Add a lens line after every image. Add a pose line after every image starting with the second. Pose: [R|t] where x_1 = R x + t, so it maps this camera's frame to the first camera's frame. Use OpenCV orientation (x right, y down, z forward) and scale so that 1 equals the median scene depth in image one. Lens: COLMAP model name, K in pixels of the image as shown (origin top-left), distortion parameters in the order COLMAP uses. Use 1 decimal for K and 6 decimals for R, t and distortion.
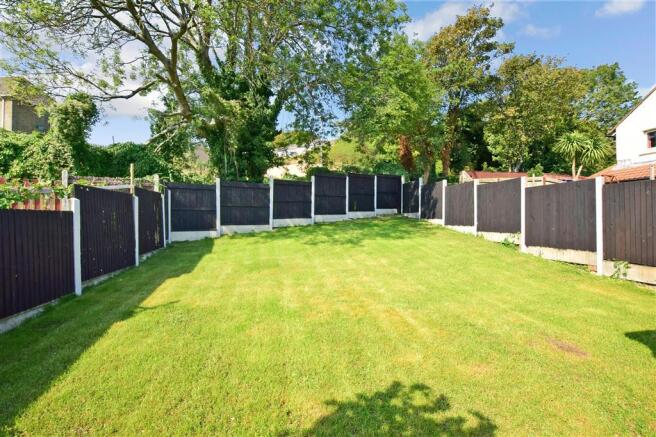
lens RADIAL K [[290.5, 0, 334.4], [0, 290.5, 220.9], [0, 0, 1]] dist [-0.029711, 0.003008]
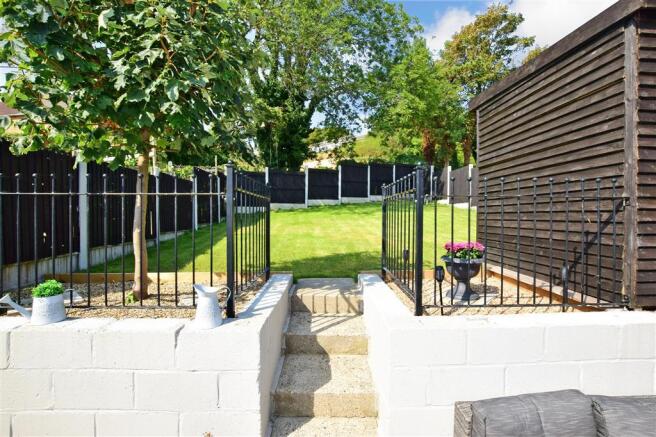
lens RADIAL K [[290.5, 0, 333.1], [0, 290.5, 219.6], [0, 0, 1]] dist [-0.029711, 0.003008]
pose [[0.992768, 0.000440, -0.120046, 0.040556], [0.000595, 0.999963, 0.008582, 0.056555], [0.120045, -0.008591, 0.992731, -0.198804]]
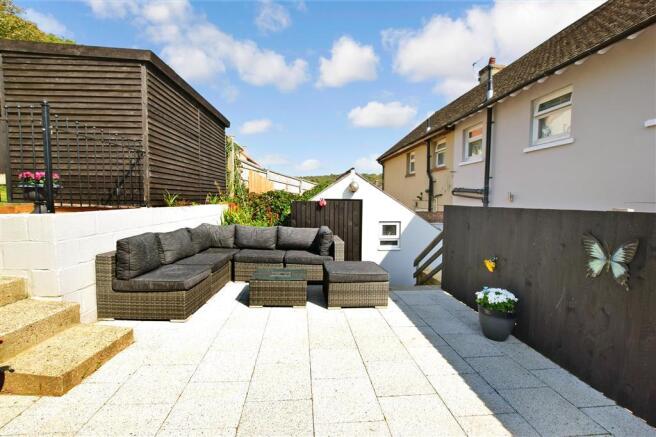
lens RADIAL K [[290.5, 0, 329.2], [0, 290.5, 222.1], [0, 0, 1]] dist [-0.029711, 0.003008]
pose [[0.112970, -0.078042, 0.990529, -0.099209], [-0.010691, 0.996757, 0.079752, 0.091700], [-0.993541, -0.019599, 0.111770, -0.259336]]
